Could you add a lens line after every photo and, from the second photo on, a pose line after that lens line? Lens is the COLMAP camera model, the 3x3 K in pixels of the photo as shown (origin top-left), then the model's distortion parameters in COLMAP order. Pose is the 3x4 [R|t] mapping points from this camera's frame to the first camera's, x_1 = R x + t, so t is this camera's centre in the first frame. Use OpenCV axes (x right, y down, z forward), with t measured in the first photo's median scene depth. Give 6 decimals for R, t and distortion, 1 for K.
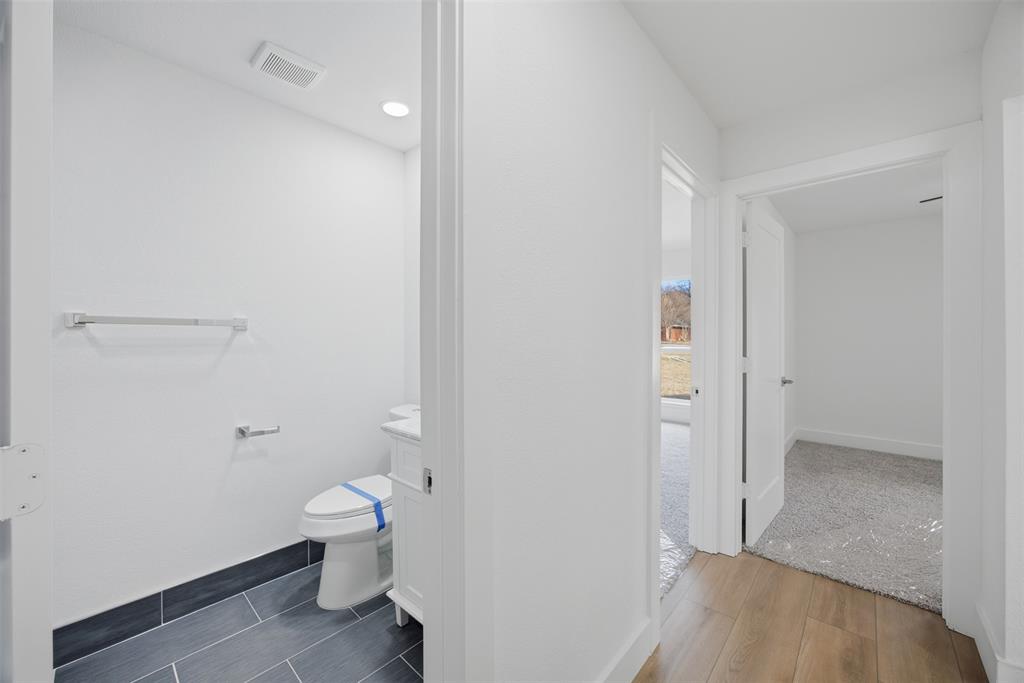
lens RADIAL K [[395.3, 0, 514.1], [0, 395.3, 342.2], [0, 0, 1]] dist [-0.013963, 0.004338]
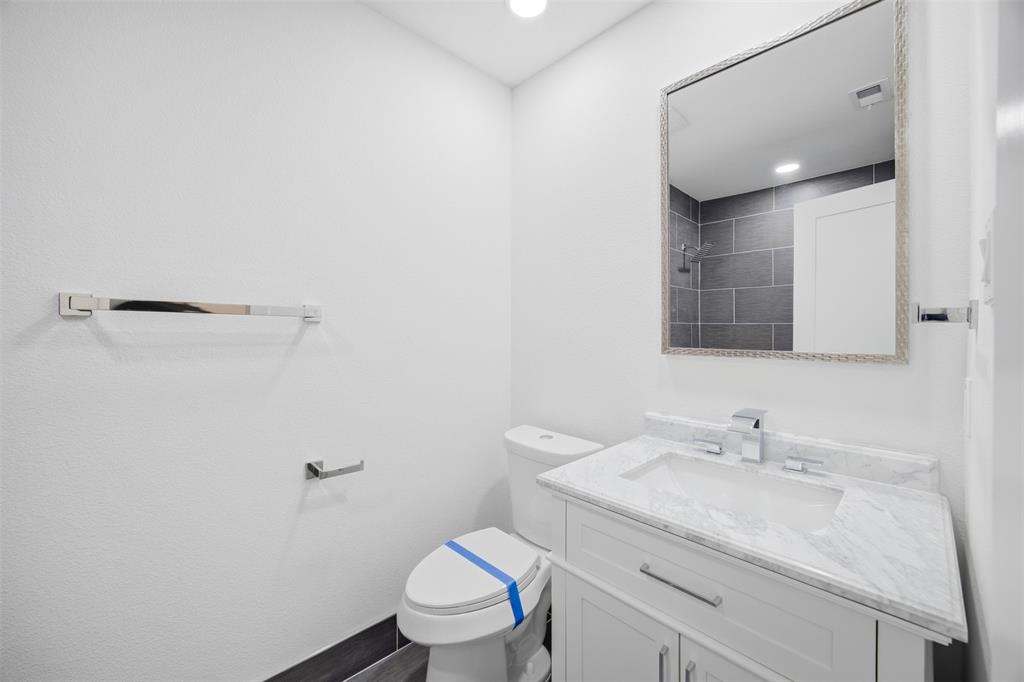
lens RADIAL K [[395.3, 0, 508.7], [0, 395.3, 336.3], [0, 0, 1]] dist [-0.013963, 0.004338]
pose [[0.997791, 0.012073, -0.065321, -0.307635], [-0.011546, 0.999898, 0.008432, -0.015960], [0.065416, -0.007659, 0.997829, 0.333771]]
